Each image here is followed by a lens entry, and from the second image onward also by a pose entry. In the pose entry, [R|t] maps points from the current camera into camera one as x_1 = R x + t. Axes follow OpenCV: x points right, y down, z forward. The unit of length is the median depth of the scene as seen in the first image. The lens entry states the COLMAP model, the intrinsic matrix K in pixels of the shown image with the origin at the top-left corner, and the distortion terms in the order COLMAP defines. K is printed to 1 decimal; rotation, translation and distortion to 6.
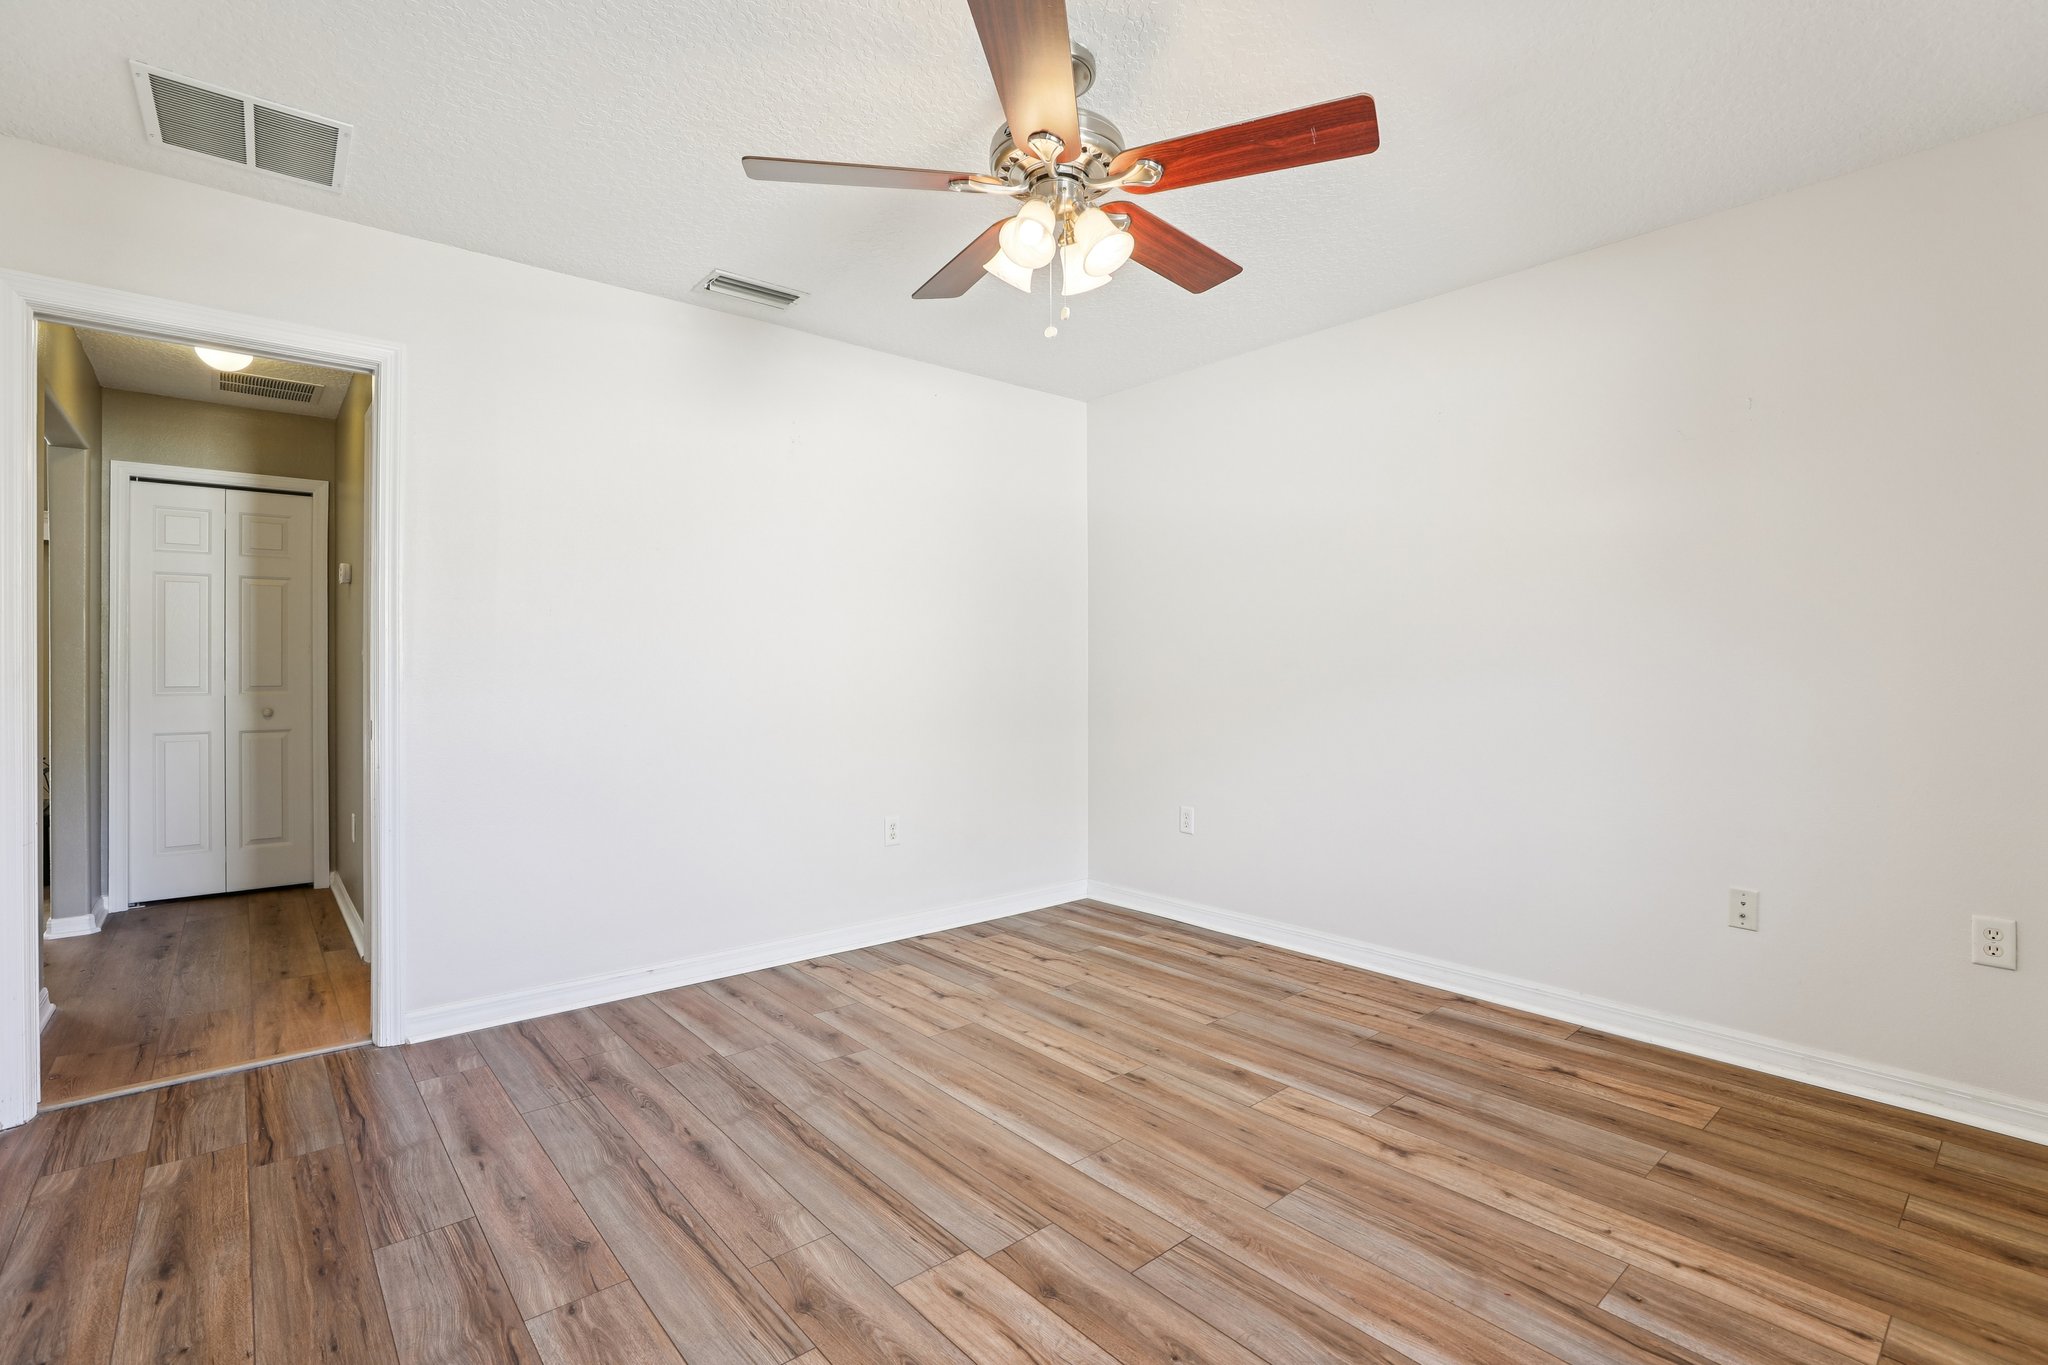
lens RADIAL K [[944.0, 0, 1023.7], [0, 944.0, 653.2], [0, 0, 1]] dist [-0.041828, 0.011560]
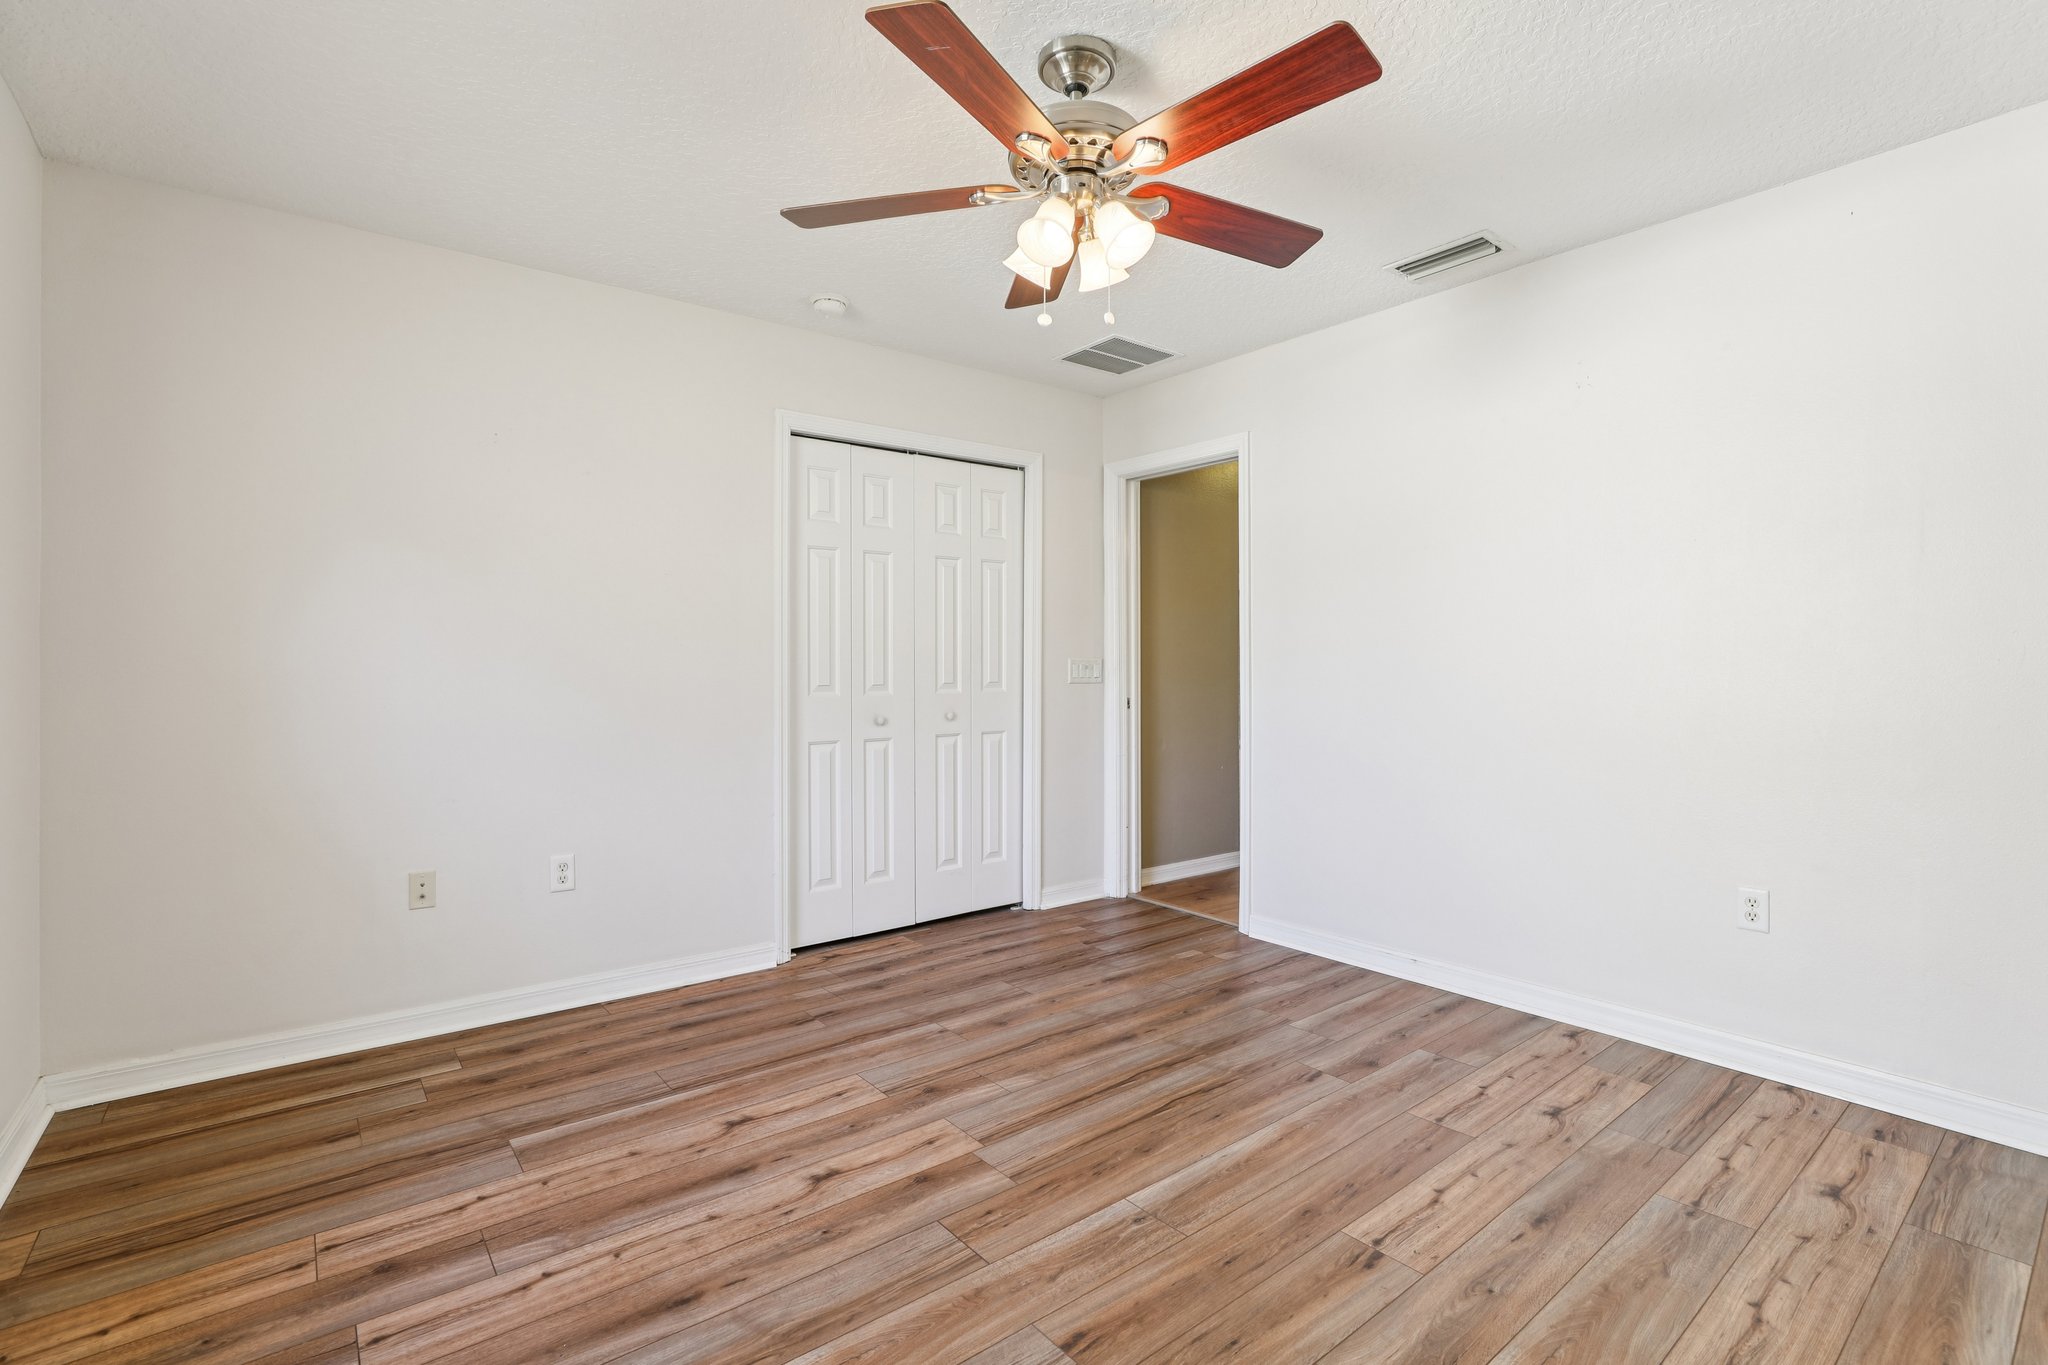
lens RADIAL K [[938.3, 0, 1027.1], [0, 938.3, 673.7], [0, 0, 1]] dist [-0.041168, 0.012202]
pose [[-0.033072, 0.010431, -0.999399, 0.772223], [0.015022, 0.999838, 0.009938, 0.009062], [0.999340, -0.014684, -0.033224, 0.743715]]
